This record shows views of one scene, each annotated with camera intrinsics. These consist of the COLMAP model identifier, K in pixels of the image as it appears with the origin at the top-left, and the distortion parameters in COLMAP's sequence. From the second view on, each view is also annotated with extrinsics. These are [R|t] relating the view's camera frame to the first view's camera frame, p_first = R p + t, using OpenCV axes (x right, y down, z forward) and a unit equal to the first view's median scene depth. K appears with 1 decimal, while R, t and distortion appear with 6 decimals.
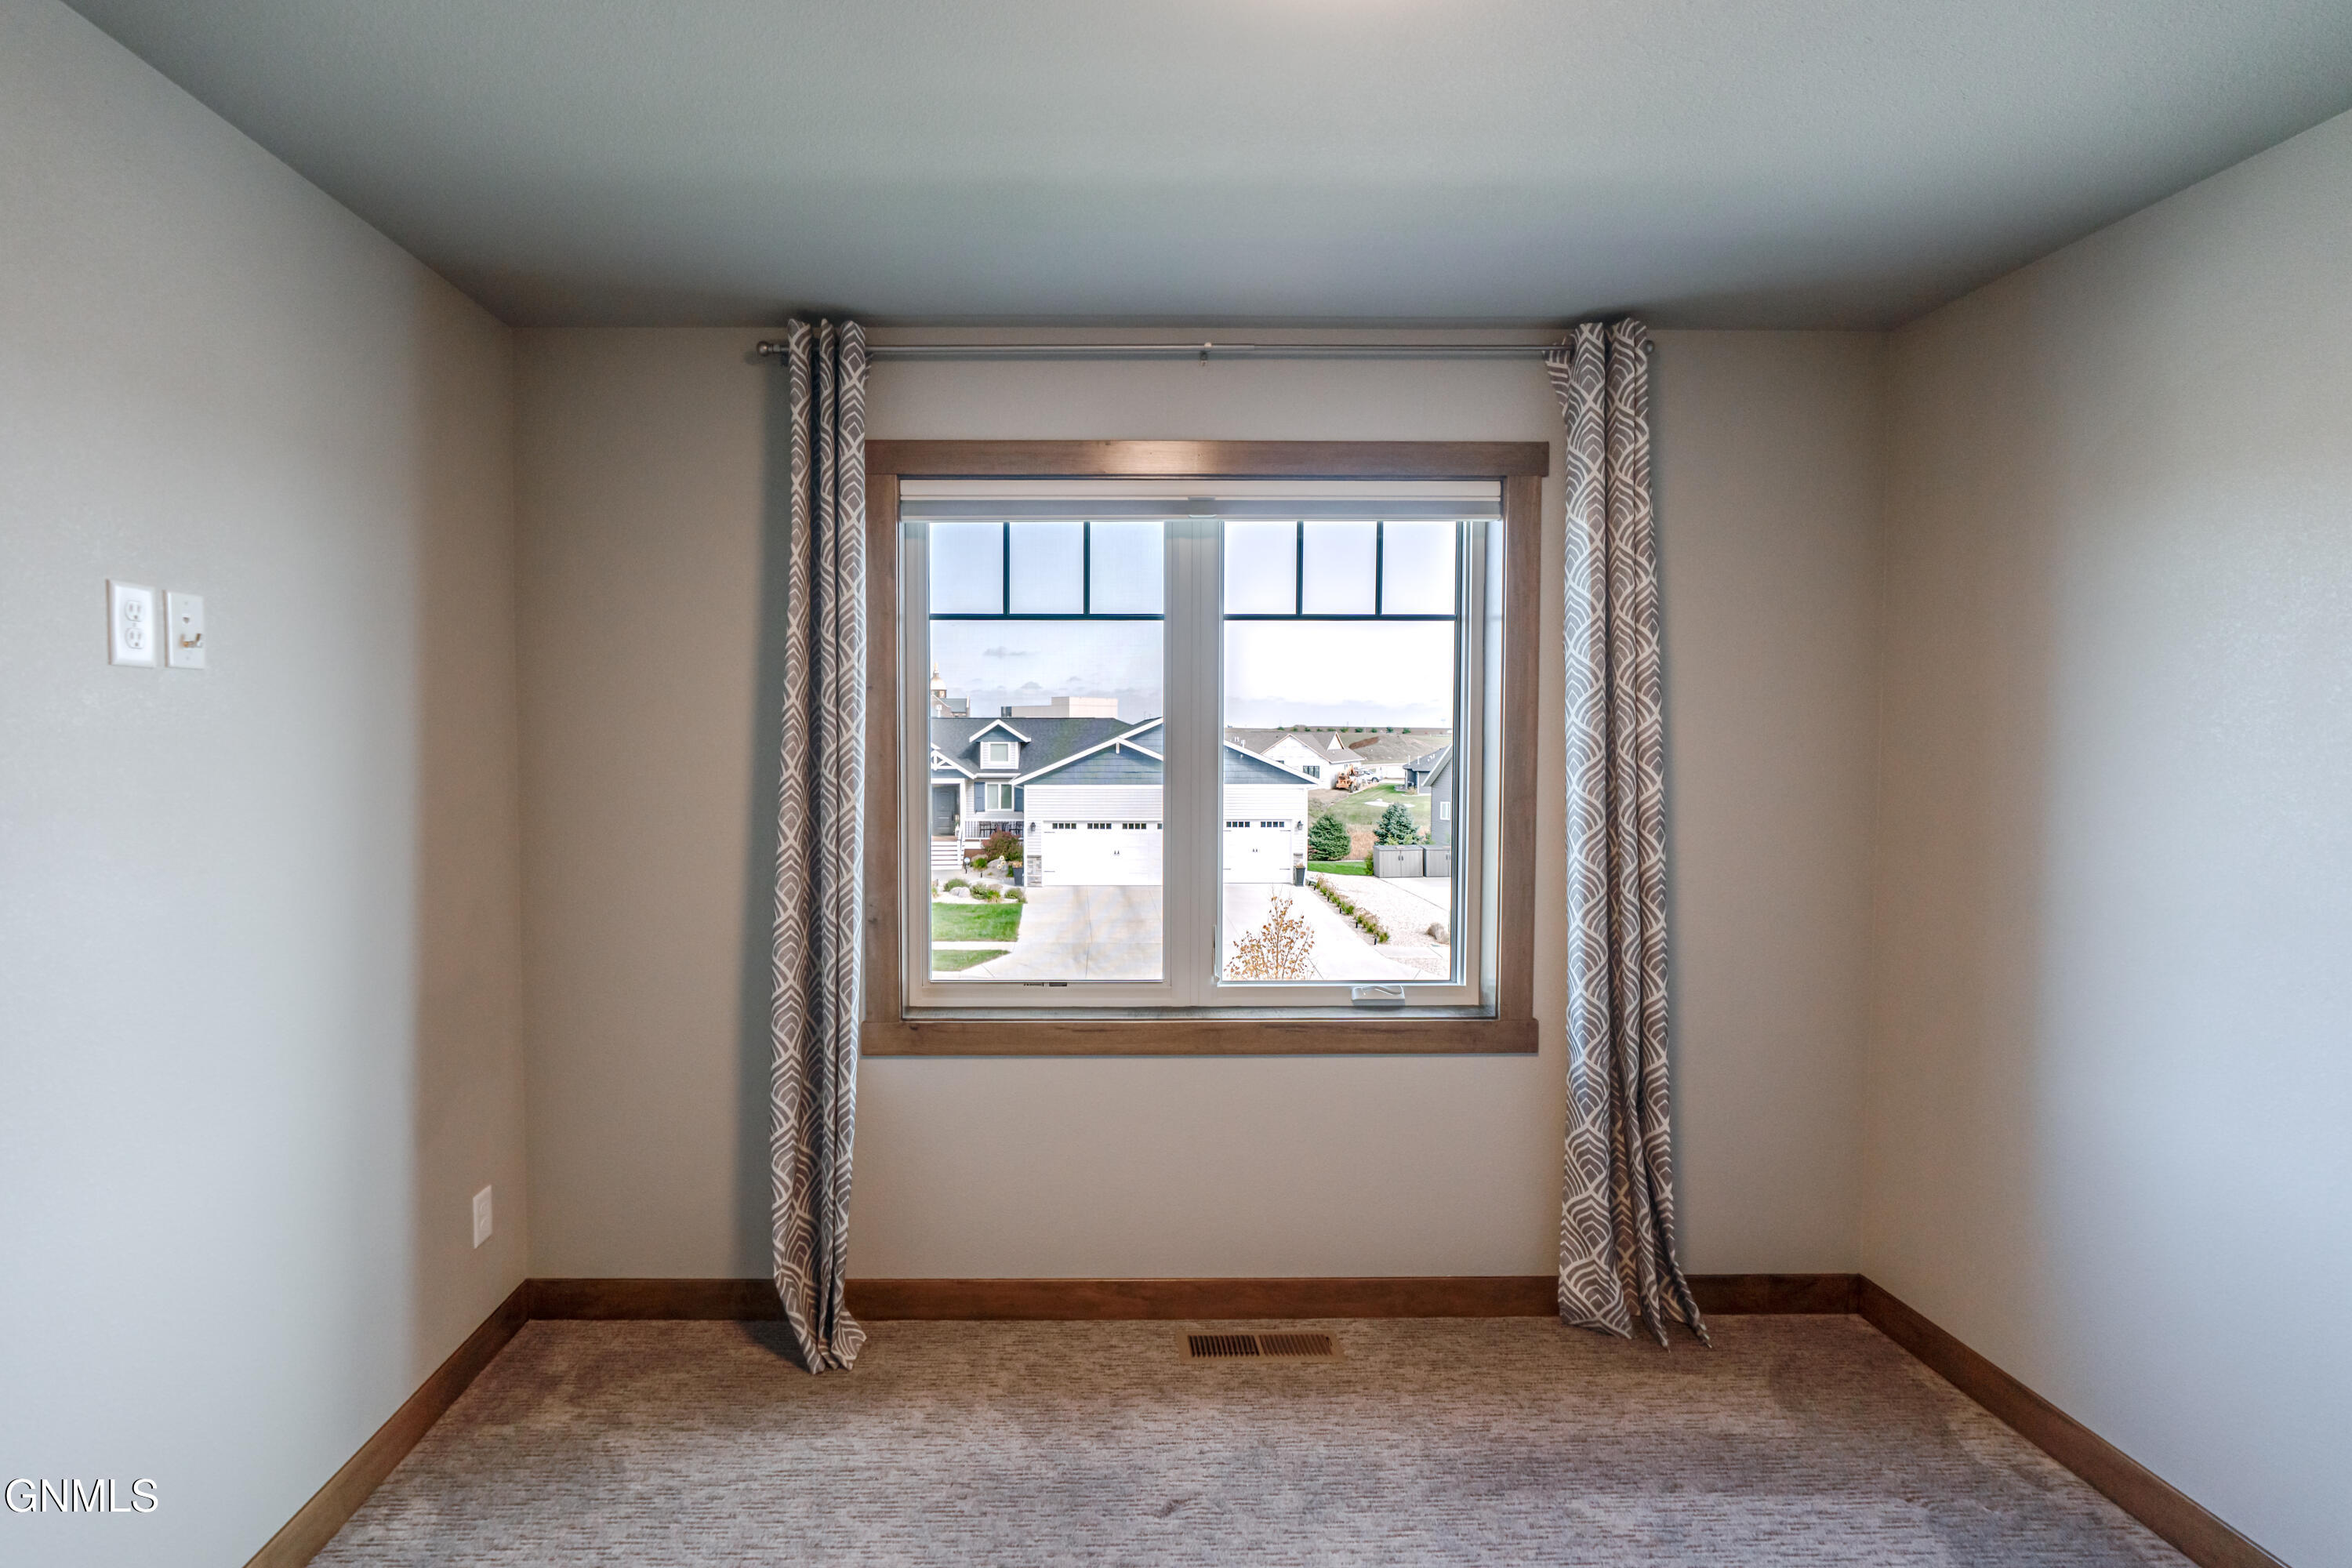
lens RADIAL K [[1040.1, 0, 1174.8], [0, 1040.1, 776.4], [0, 0, 1]] dist [-0.000791, 0.000156]
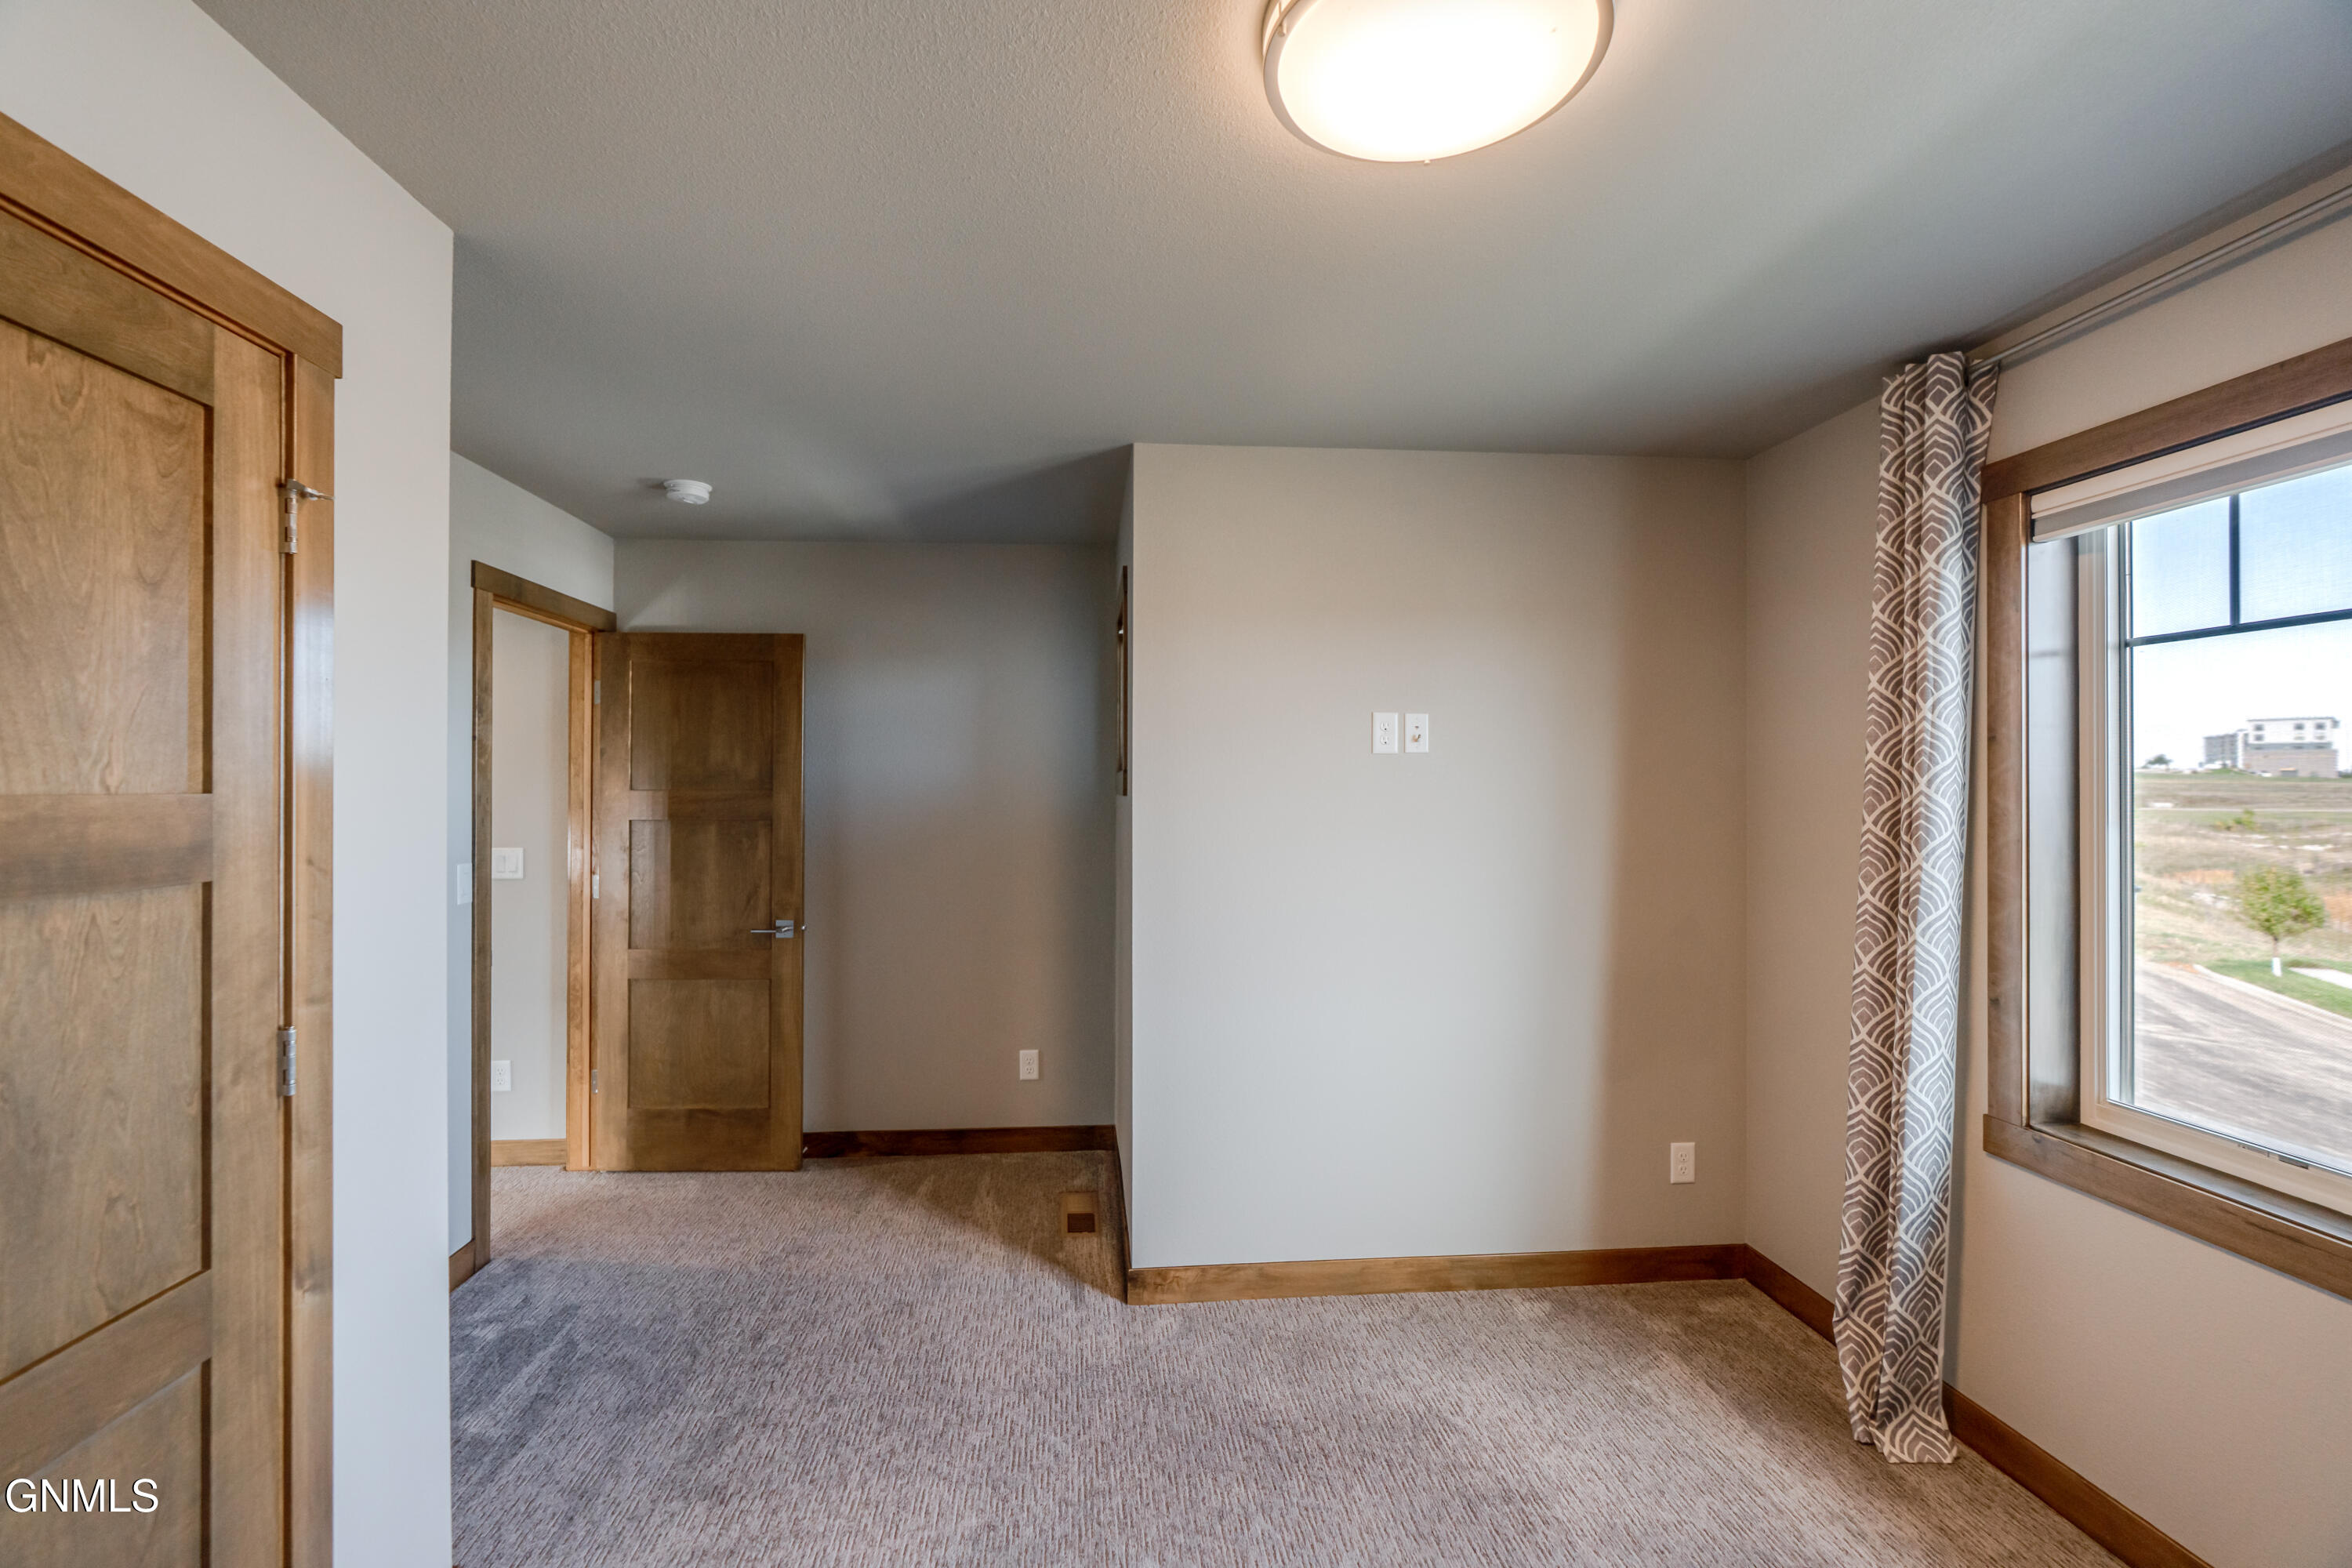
lens RADIAL K [[1124.5, 0, 1172.8], [0, 1124.5, 766.7], [0, 0, 1]] dist [0.000053, 0.001086]
pose [[0.079217, 0.000038, -0.996857, 0.729720], [-0.036842, 0.999317, -0.002889, -0.038913], [0.996176, 0.036955, 0.079164, 0.273569]]
